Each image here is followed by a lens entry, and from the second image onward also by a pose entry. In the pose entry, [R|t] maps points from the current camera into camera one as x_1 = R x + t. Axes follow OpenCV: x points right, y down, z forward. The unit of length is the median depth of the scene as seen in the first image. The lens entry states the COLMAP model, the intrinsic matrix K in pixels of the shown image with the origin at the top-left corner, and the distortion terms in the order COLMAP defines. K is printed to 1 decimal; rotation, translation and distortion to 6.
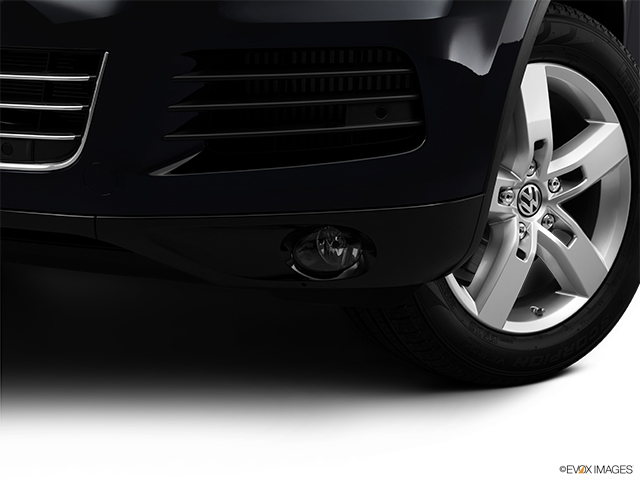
lens RADIAL K [[989.7, 0, 320.0], [0, 989.7, 240.0], [0, 0, 1]] dist [0.226538, -0.002128]
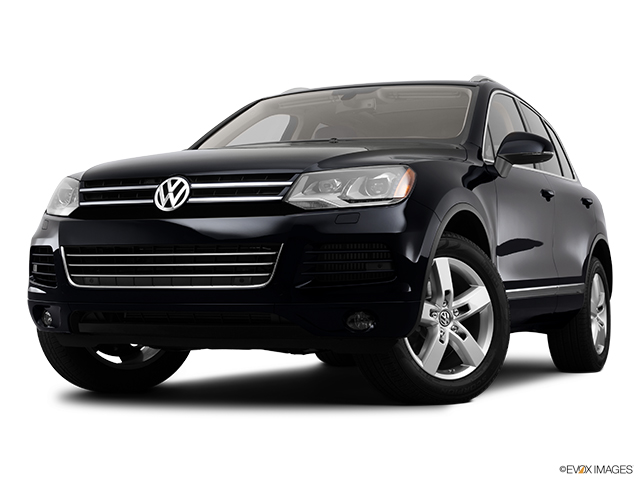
lens RADIAL K [[1915.0, 0, 320.0], [0, 1915.0, 240.0], [0, 0, 1]] dist [0.061387, 0.140185]
pose [[0.997811, -0.006018, 0.065851, -0.339145], [0.023441, 0.963371, -0.267147, 0.913534], [-0.061831, 0.268106, 0.961403, -3.072352]]
